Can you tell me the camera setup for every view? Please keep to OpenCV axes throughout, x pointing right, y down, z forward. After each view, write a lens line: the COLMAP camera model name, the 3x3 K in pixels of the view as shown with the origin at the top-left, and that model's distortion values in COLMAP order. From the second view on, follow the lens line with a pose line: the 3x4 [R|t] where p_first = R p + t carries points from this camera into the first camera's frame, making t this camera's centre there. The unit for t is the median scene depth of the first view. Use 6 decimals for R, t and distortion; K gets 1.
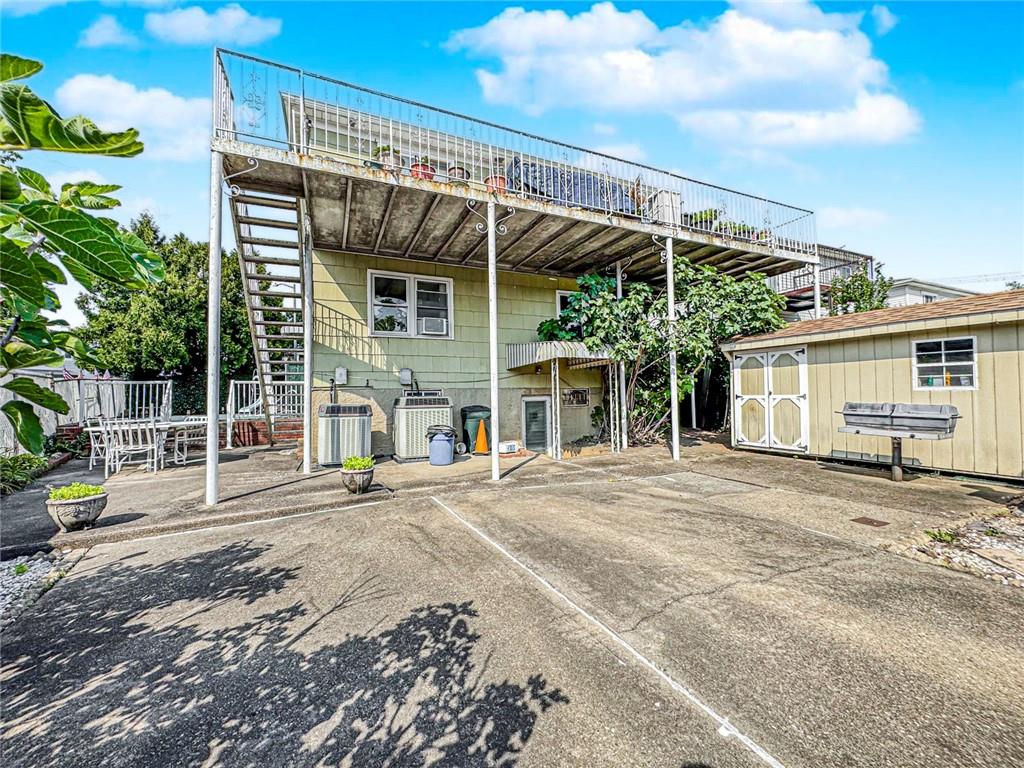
lens RADIAL K [[409.0, 0, 512.8], [0, 409.0, 383.3], [0, 0, 1]] dist [-0.002882, 0.000580]
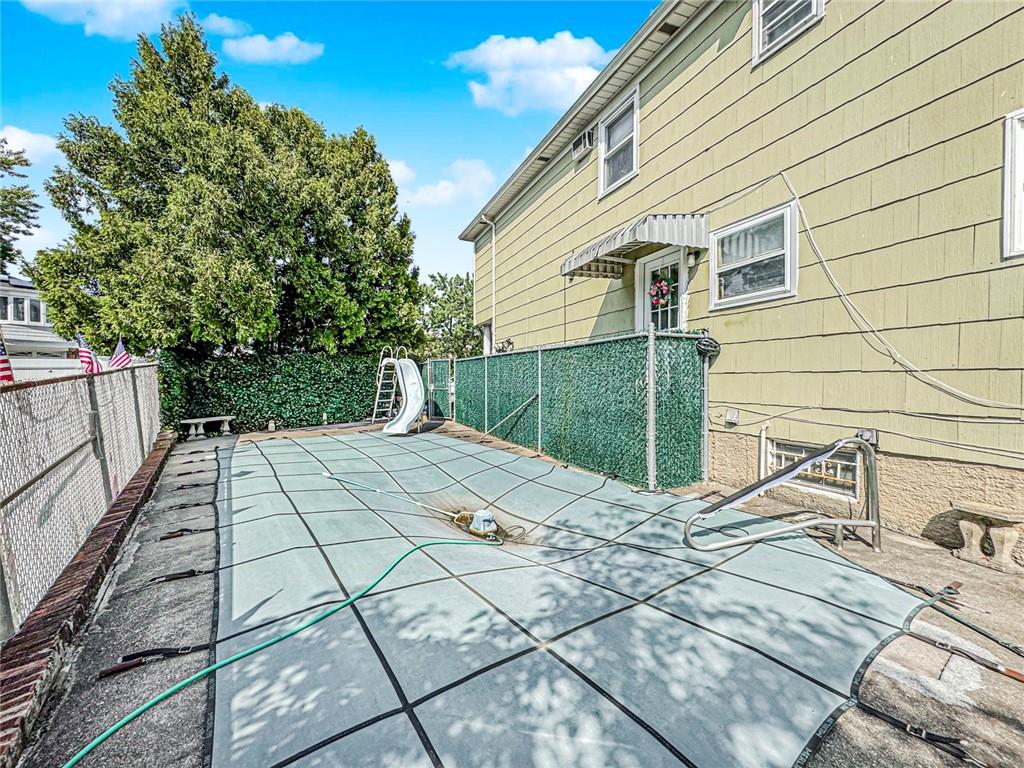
lens RADIAL K [[409.0, 0, 513.2], [0, 409.0, 383.9], [0, 0, 1]] dist [-0.002882, 0.000580]
pose [[0.999666, 0.022334, -0.013004, -0.534587], [-0.021673, 0.998568, 0.048909, -0.017789], [0.014078, -0.048611, 0.998719, 0.535002]]
